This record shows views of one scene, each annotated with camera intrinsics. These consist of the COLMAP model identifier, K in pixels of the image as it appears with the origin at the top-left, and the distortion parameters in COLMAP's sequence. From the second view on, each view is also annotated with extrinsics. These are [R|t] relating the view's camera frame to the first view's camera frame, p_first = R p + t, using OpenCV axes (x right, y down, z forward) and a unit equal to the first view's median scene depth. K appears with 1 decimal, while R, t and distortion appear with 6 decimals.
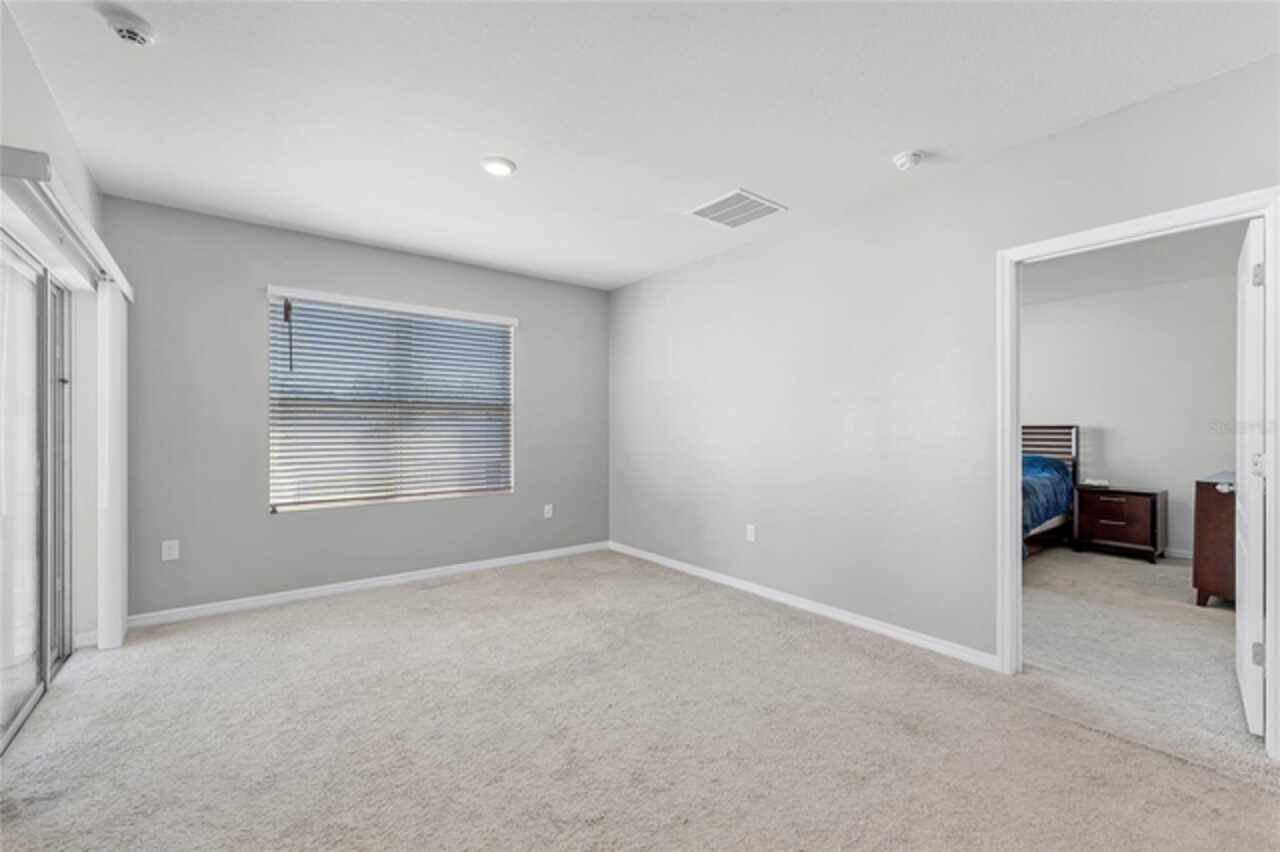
lens RADIAL K [[538.0, 0, 640.0], [0, 538.0, 426.0], [0, 0, 1]] dist [0.000011, -0.000001]
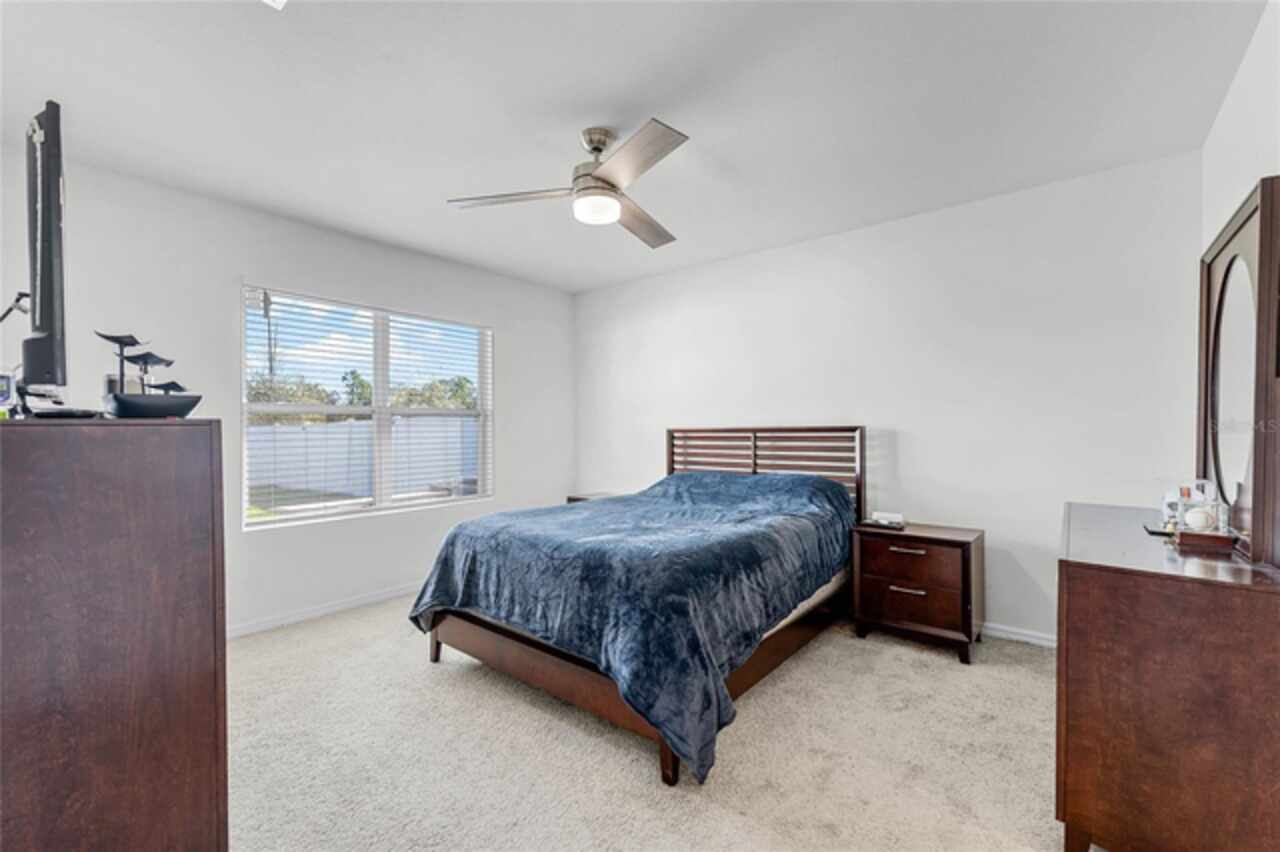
lens RADIAL K [[538.0, 0, 640.0], [0, 538.0, 426.0], [0, 0, 1]] dist [0.000011, -0.000001]
pose [[0.973651, -0.006612, 0.227949, 0.436720], [0.007820, 0.999960, -0.004396, -0.000129], [-0.227911, 0.006063, 0.973663, 0.467445]]
